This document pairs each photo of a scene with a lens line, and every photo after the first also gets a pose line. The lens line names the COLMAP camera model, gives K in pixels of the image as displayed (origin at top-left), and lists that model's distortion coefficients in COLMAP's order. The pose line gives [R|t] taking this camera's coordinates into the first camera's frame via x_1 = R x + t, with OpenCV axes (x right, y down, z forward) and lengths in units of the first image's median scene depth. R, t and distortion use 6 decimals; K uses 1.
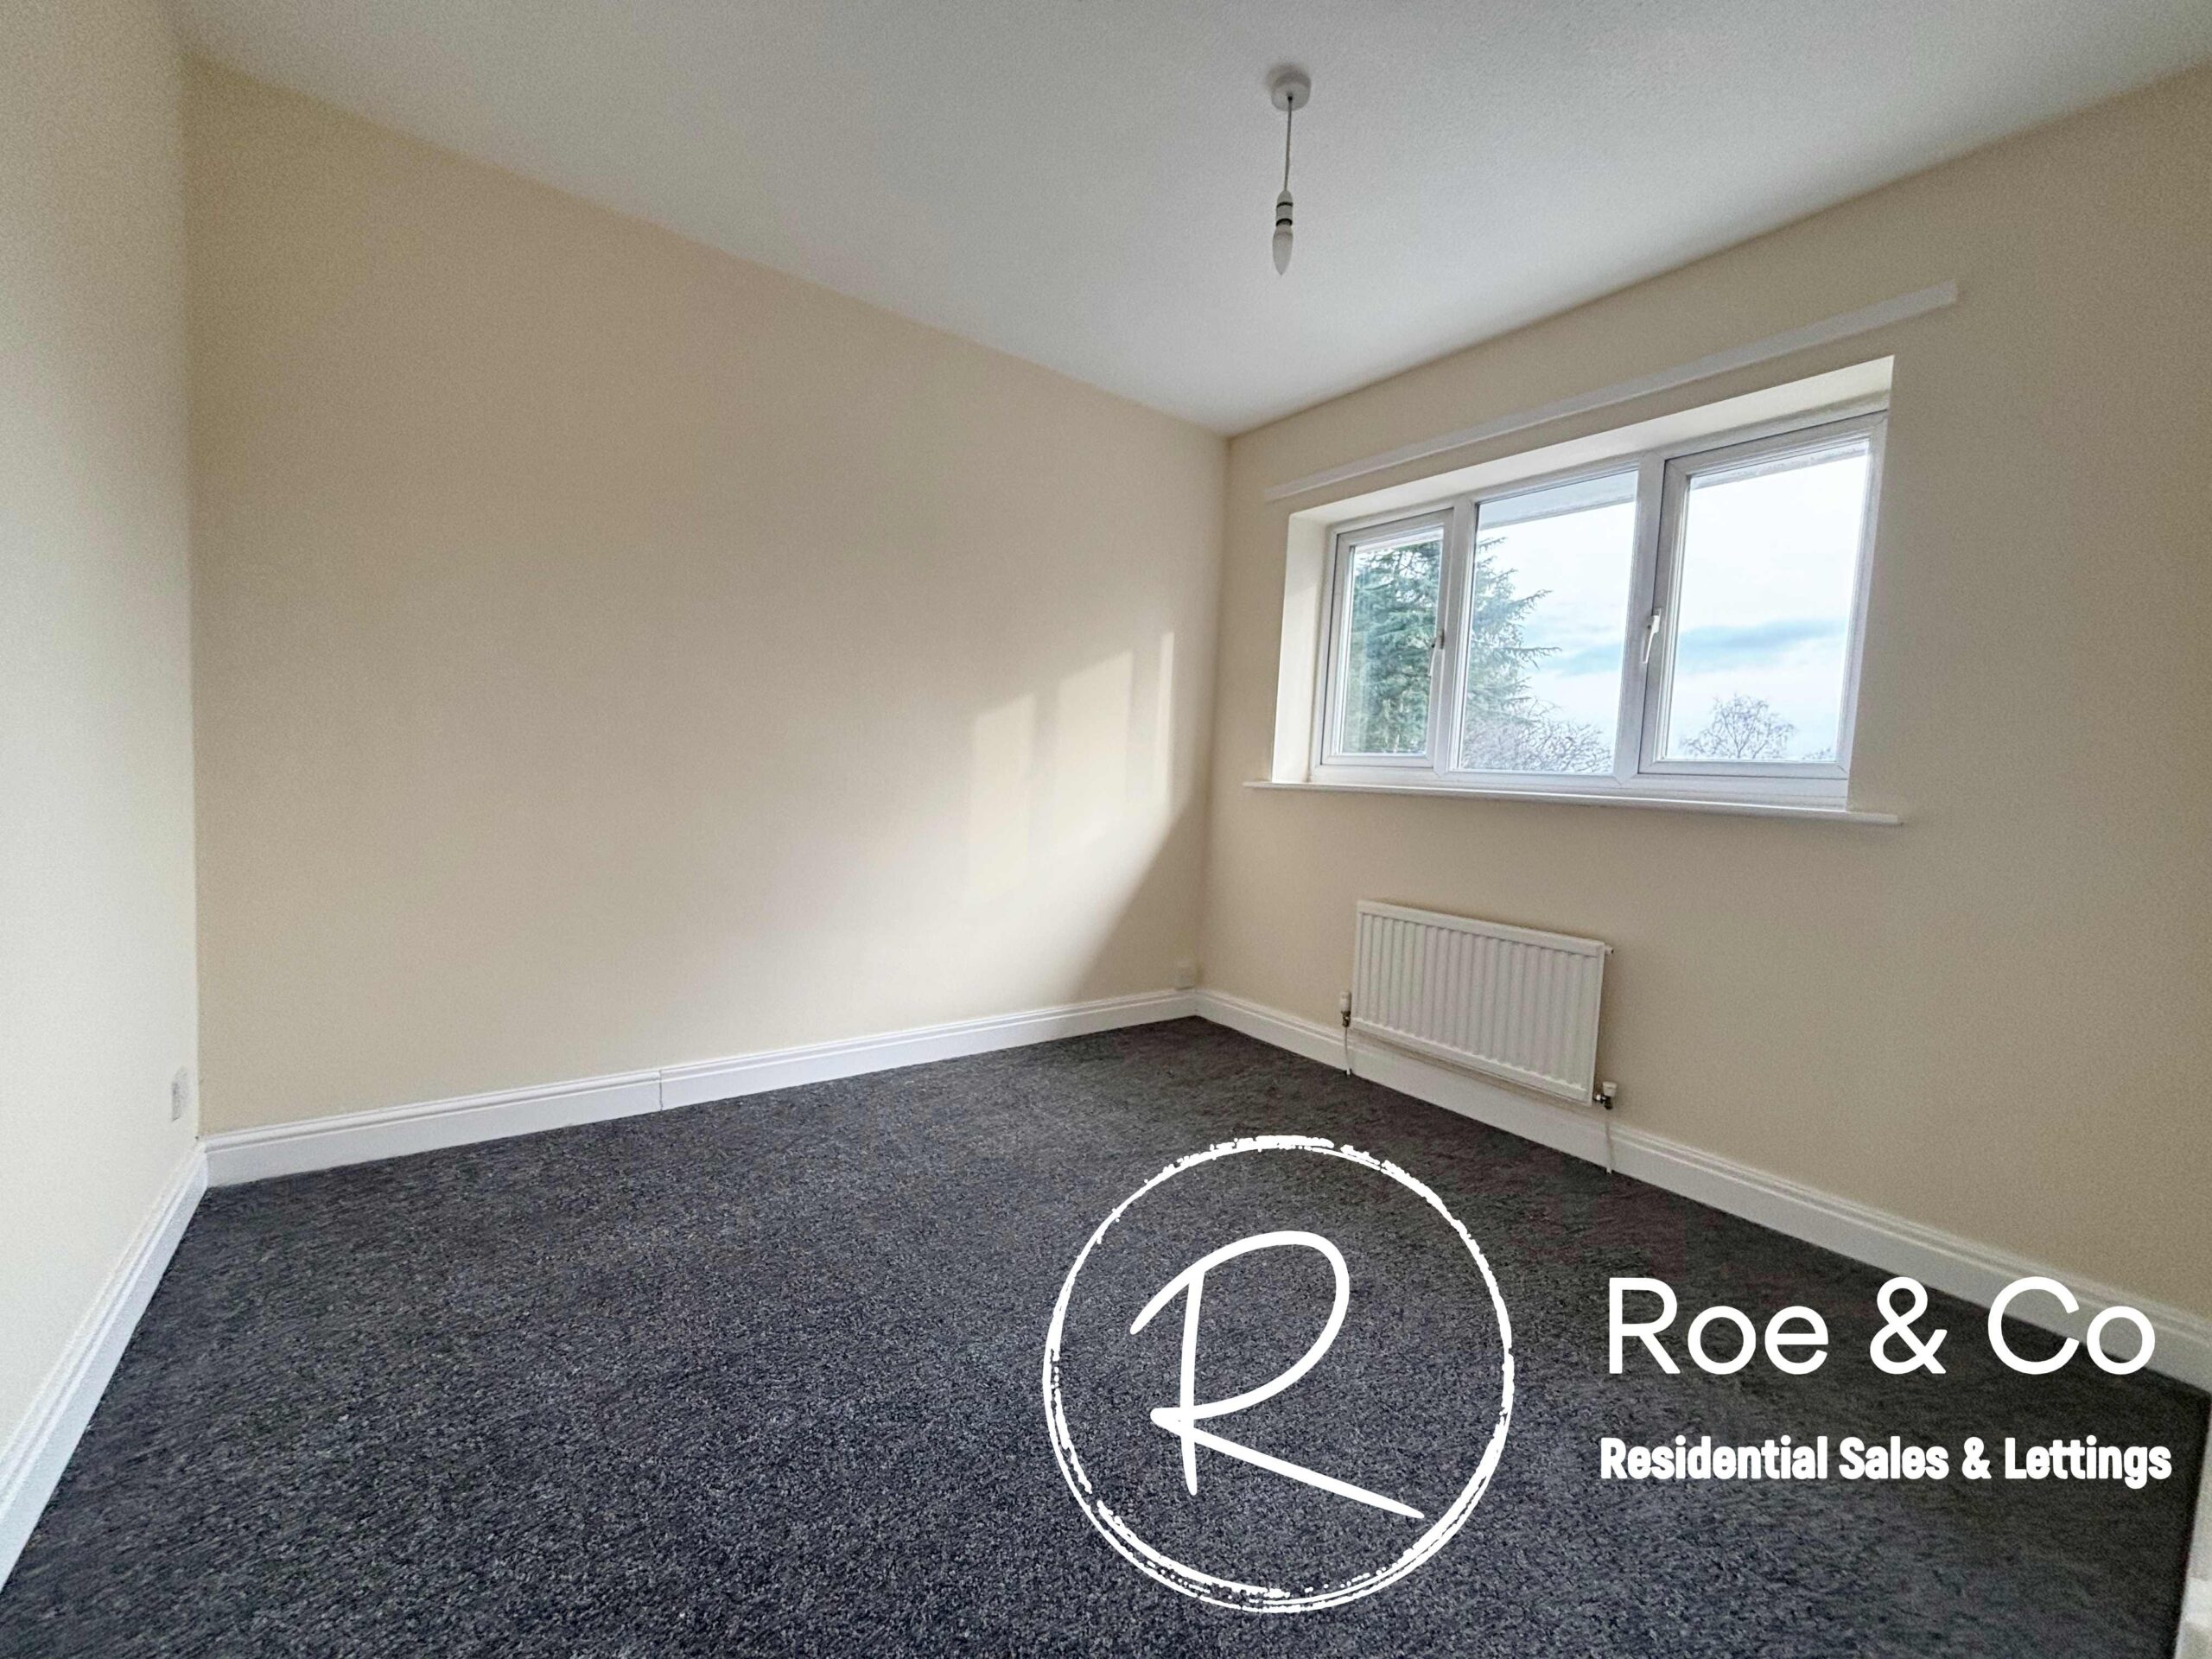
lens RADIAL K [[886.8, 0, 1109.4], [0, 886.8, 835.8], [0, 0, 1]] dist [-0.010634, -0.000371]
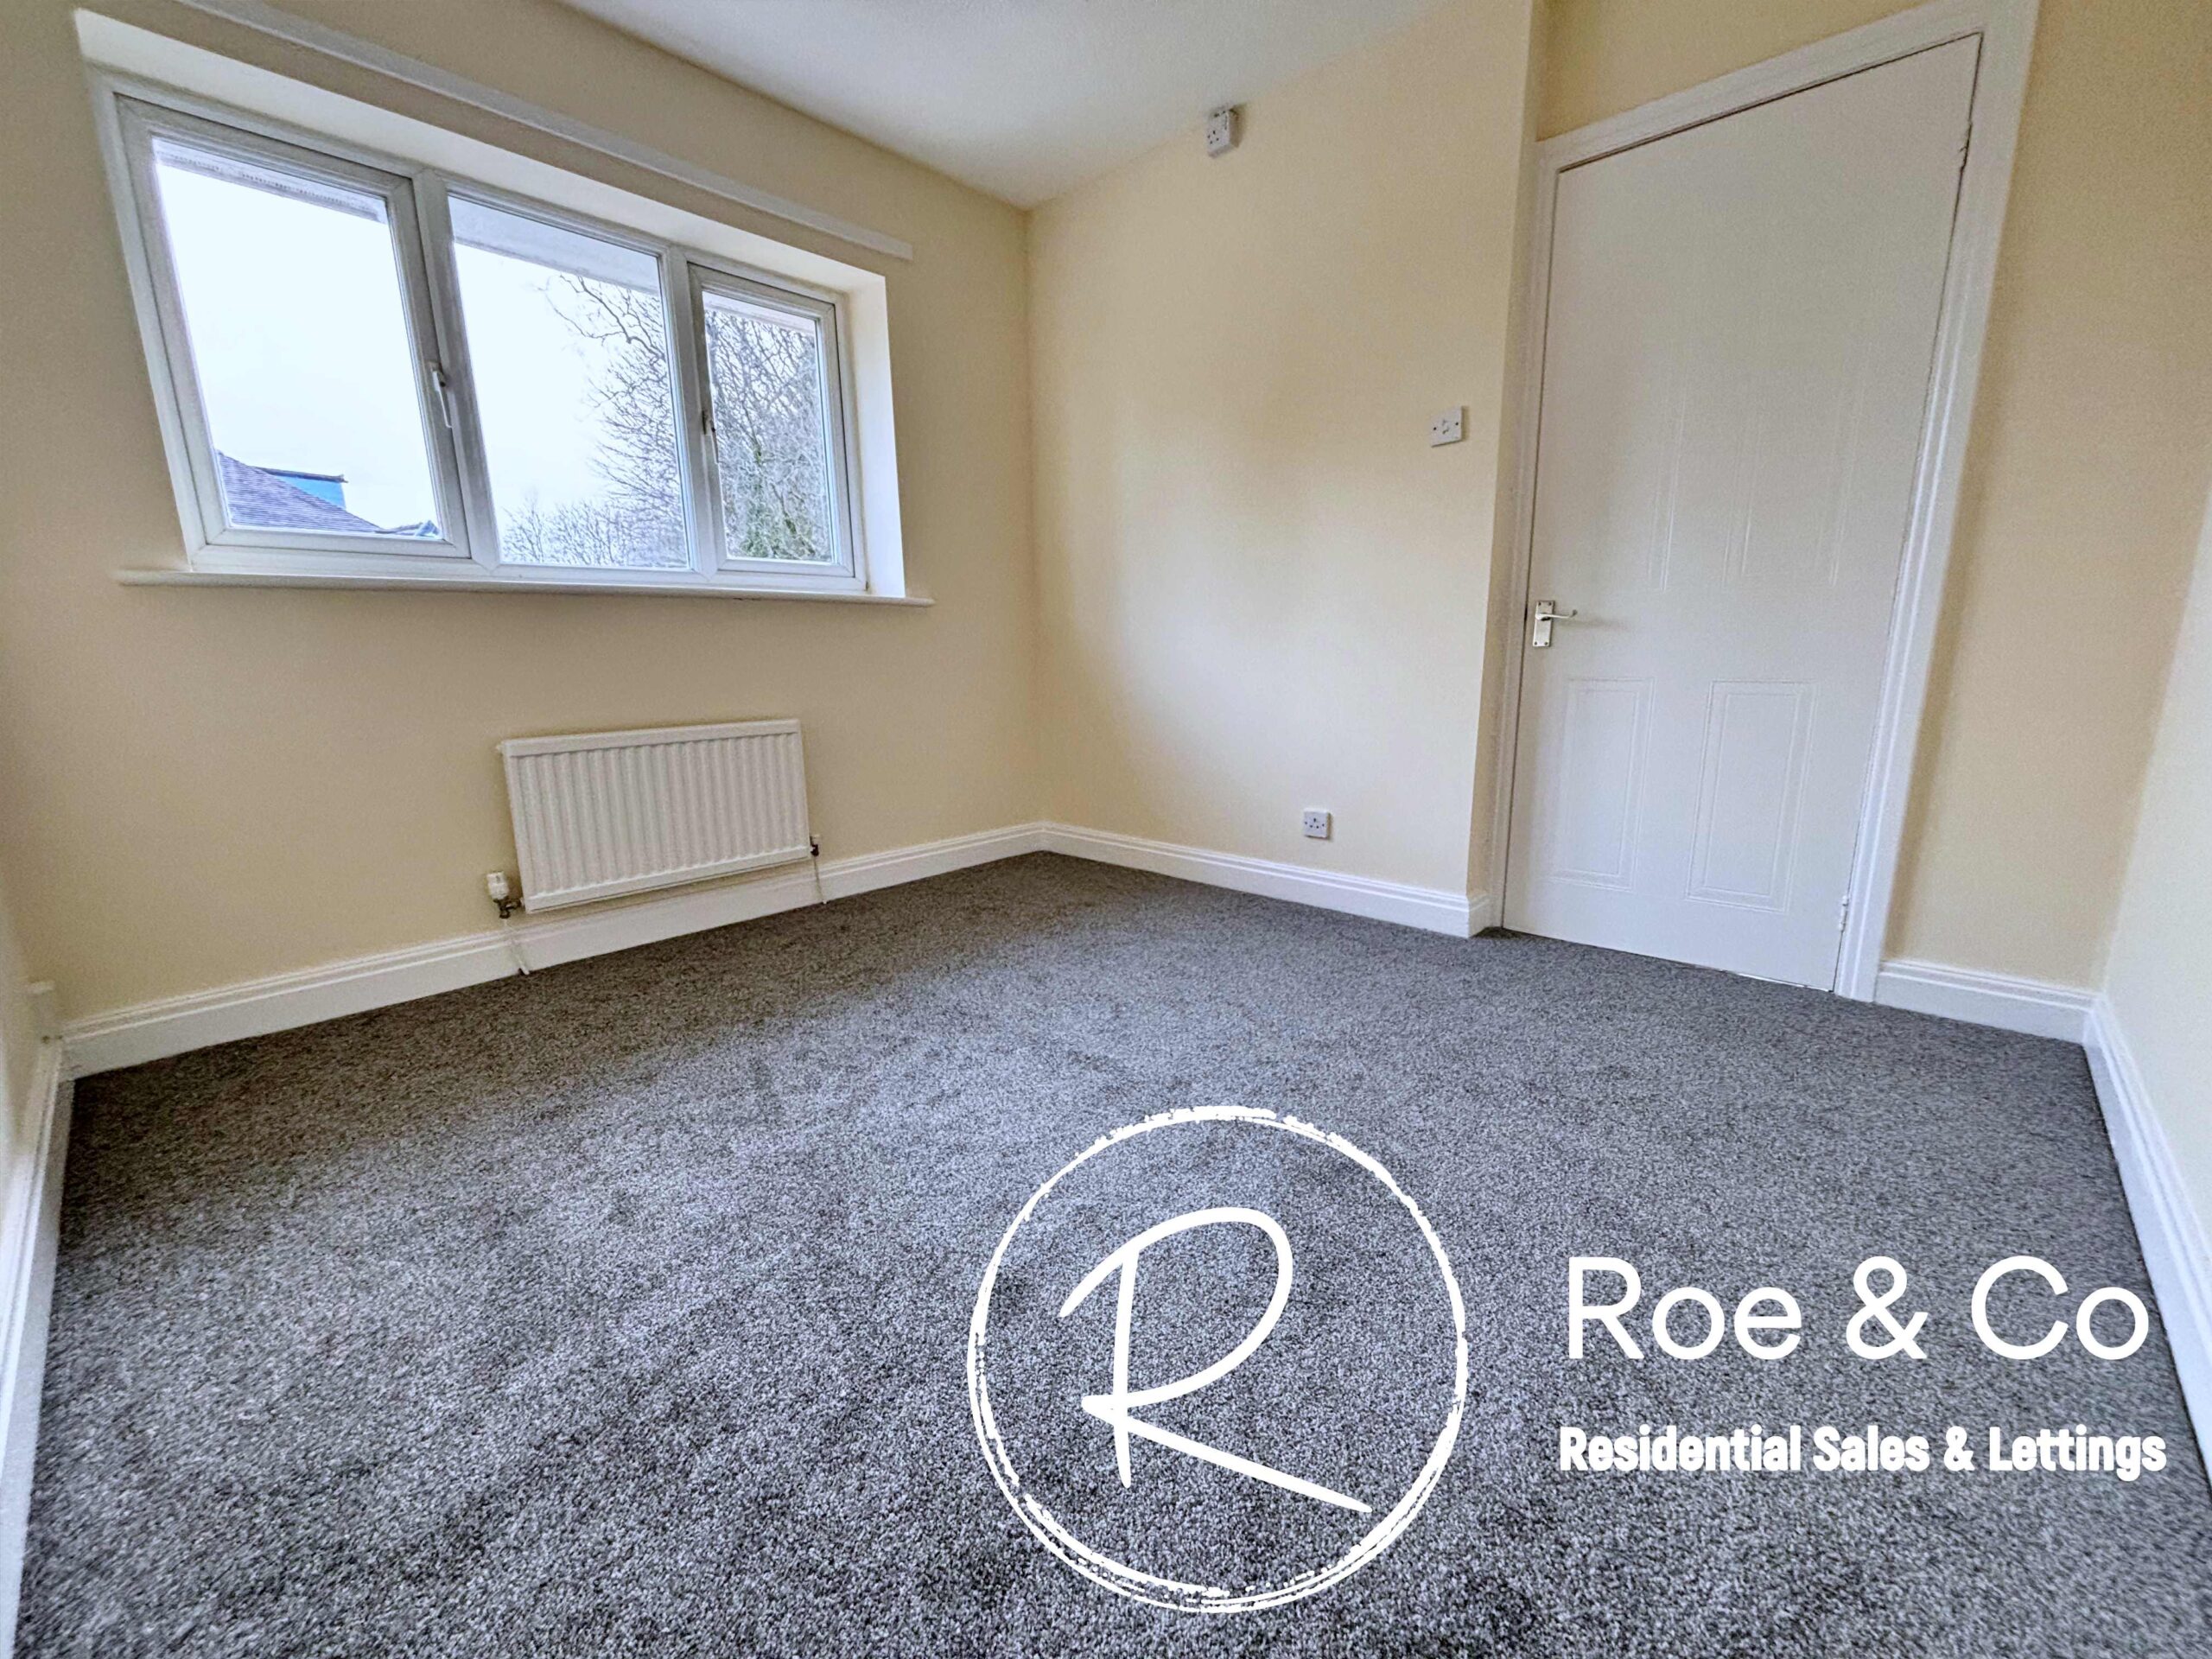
lens RADIAL K [[886.8, 0, 1118.9], [0, 886.8, 835.0], [0, 0, 1]] dist [-0.010634, -0.000371]
pose [[-0.201738, -0.254220, 0.945872, -0.560459], [0.068859, 0.959657, 0.272611, -0.018842], [-0.977016, 0.120128, -0.176094, 0.670495]]
